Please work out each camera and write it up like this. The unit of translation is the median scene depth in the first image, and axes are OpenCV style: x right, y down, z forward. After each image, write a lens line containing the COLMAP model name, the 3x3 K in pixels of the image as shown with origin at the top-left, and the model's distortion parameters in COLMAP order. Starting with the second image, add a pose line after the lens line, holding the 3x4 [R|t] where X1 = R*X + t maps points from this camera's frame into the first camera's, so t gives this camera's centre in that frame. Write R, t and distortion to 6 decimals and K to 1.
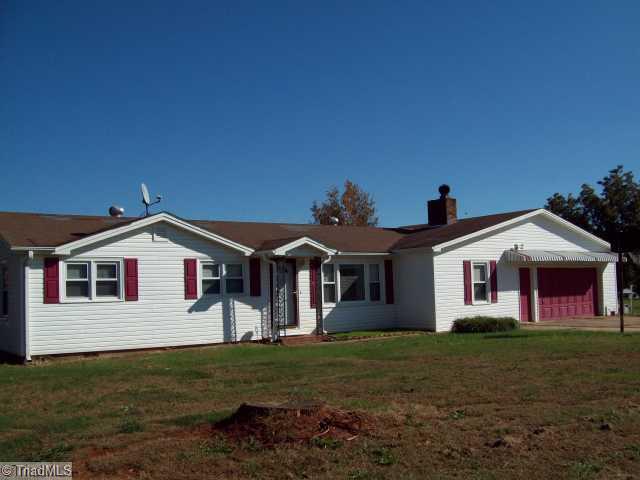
lens RADIAL K [[690.0, 0, 320.0], [0, 690.0, 240.0], [0, 0, 1]] dist [-0.185446, 0.164506]
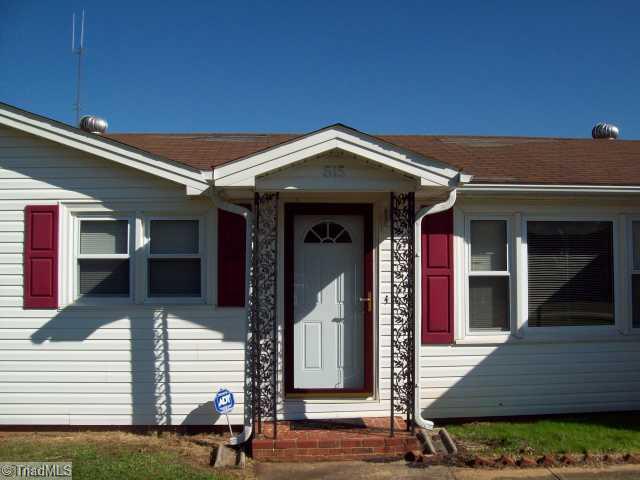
lens RADIAL K [[690.0, 0, 320.0], [0, 690.0, 240.0], [0, 0, 1]] dist [-0.185446, 0.164506]
pose [[0.827932, 0.000469, -0.560828, 0.152389], [0.018777, 0.999416, 0.028556, 0.037738], [0.560514, -0.034173, 0.827440, 0.743578]]
